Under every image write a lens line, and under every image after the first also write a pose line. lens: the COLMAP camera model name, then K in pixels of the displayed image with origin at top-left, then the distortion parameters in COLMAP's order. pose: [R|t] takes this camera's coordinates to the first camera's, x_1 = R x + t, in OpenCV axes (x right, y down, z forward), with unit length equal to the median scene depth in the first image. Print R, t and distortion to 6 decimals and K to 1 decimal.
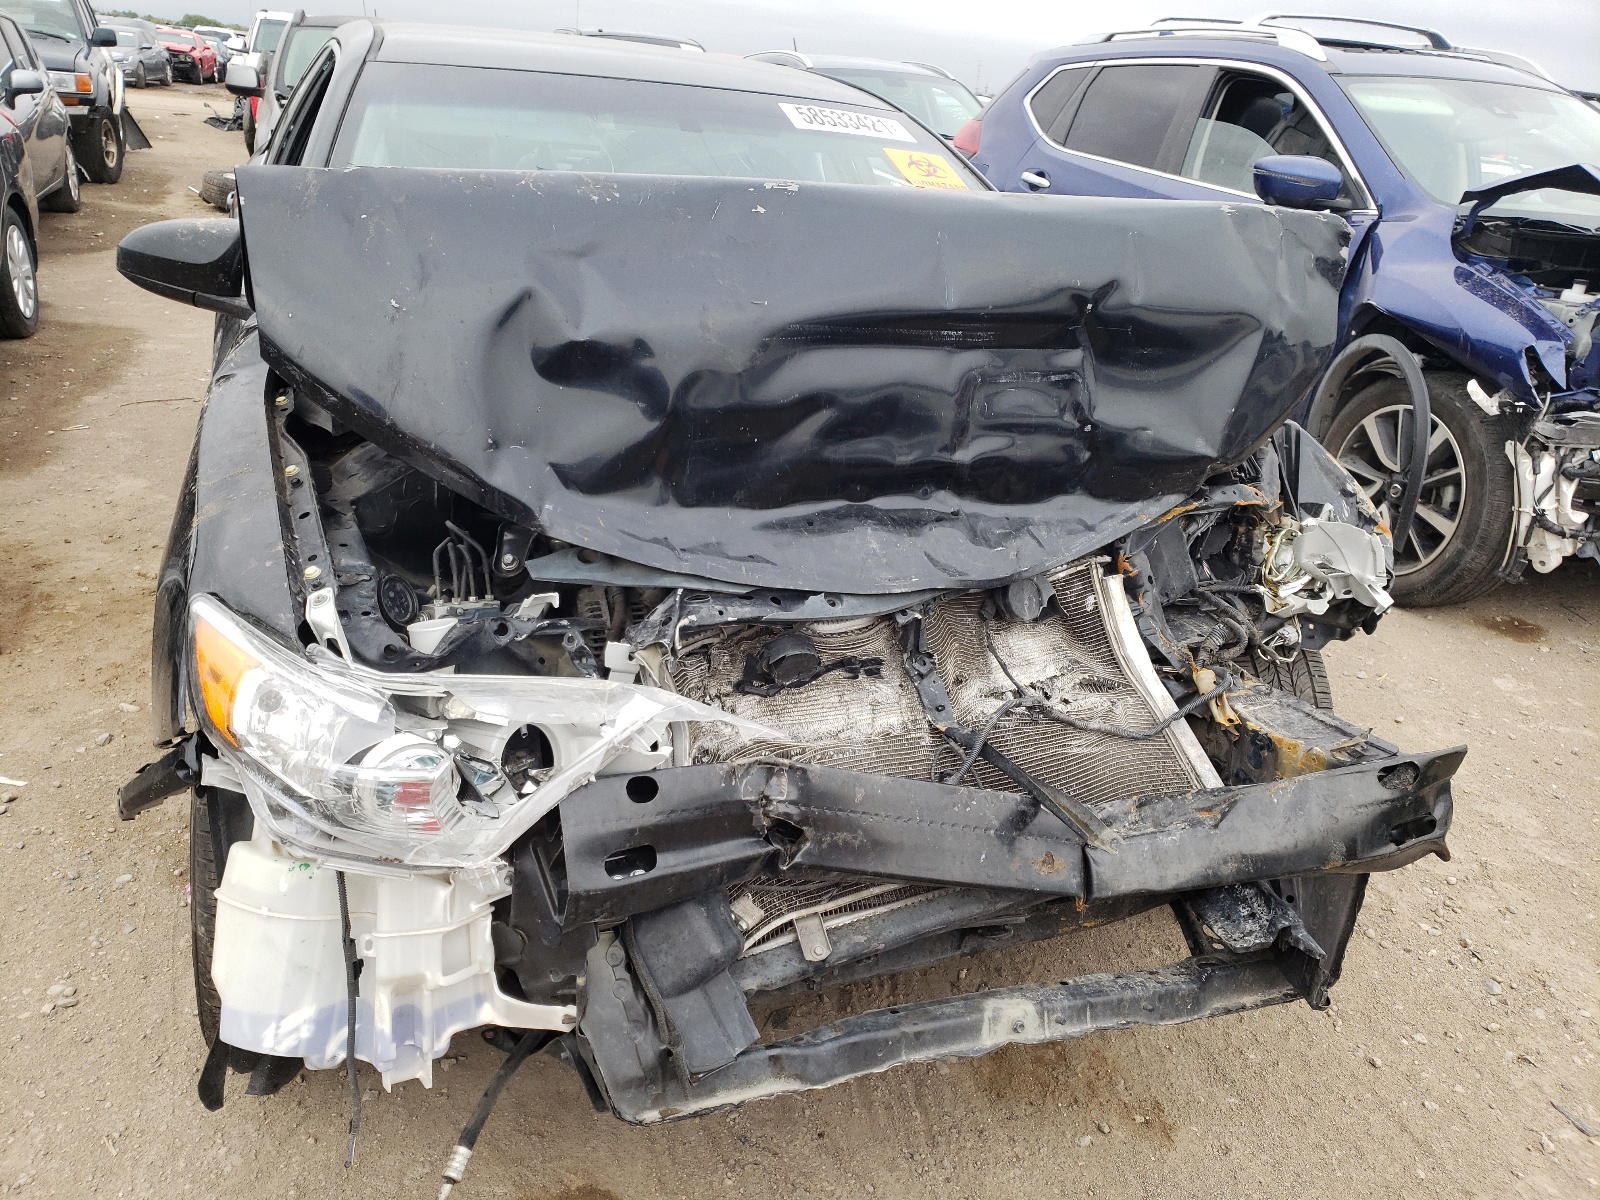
lens RADIAL K [[1165.9, 0, 801.6], [0, 1165.9, 635.9], [0, 0, 1]] dist [0.045266, -0.001729]
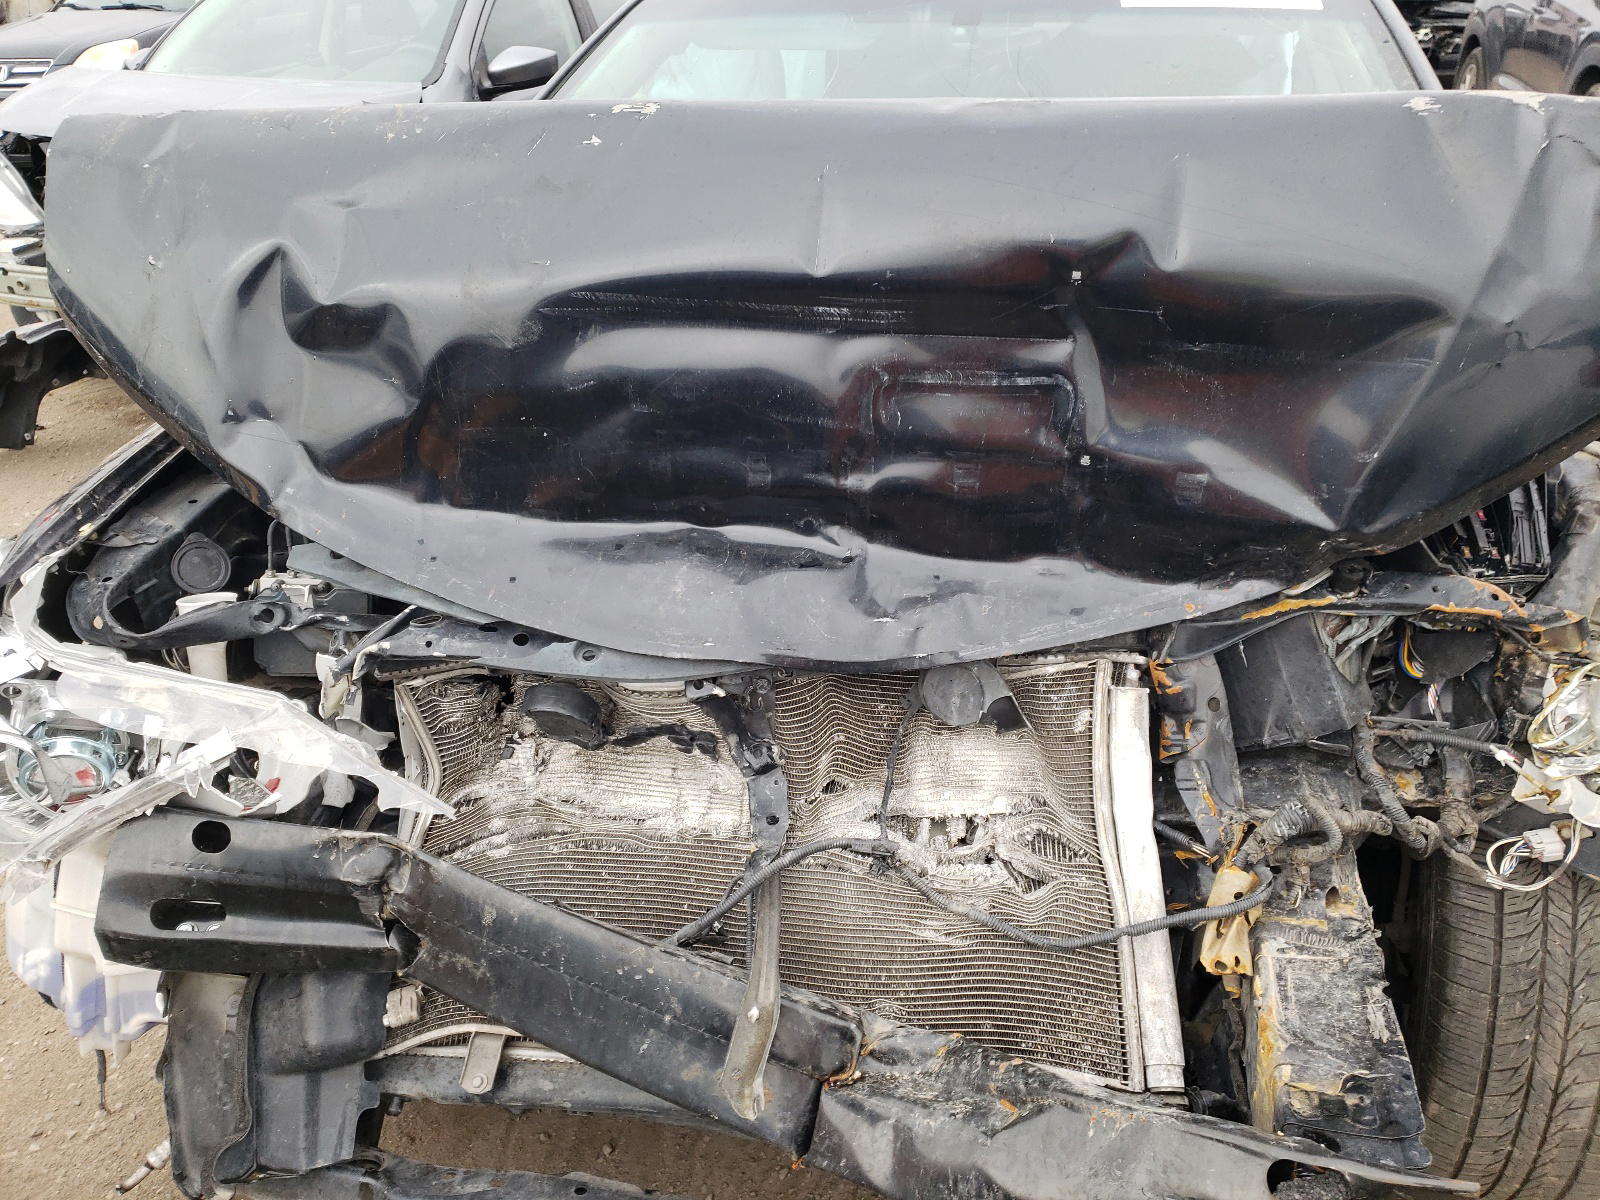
lens RADIAL K [[1220.0, 0, 800.0], [0, 1220.0, 600.0], [0, 0, 1]] dist [0.037460, -0.006384]
pose [[0.824262, 0.175453, -0.538339, 0.524779], [-0.154765, 0.984385, 0.083864, -0.141801], [0.544647, 0.014190, 0.838545, 0.365788]]
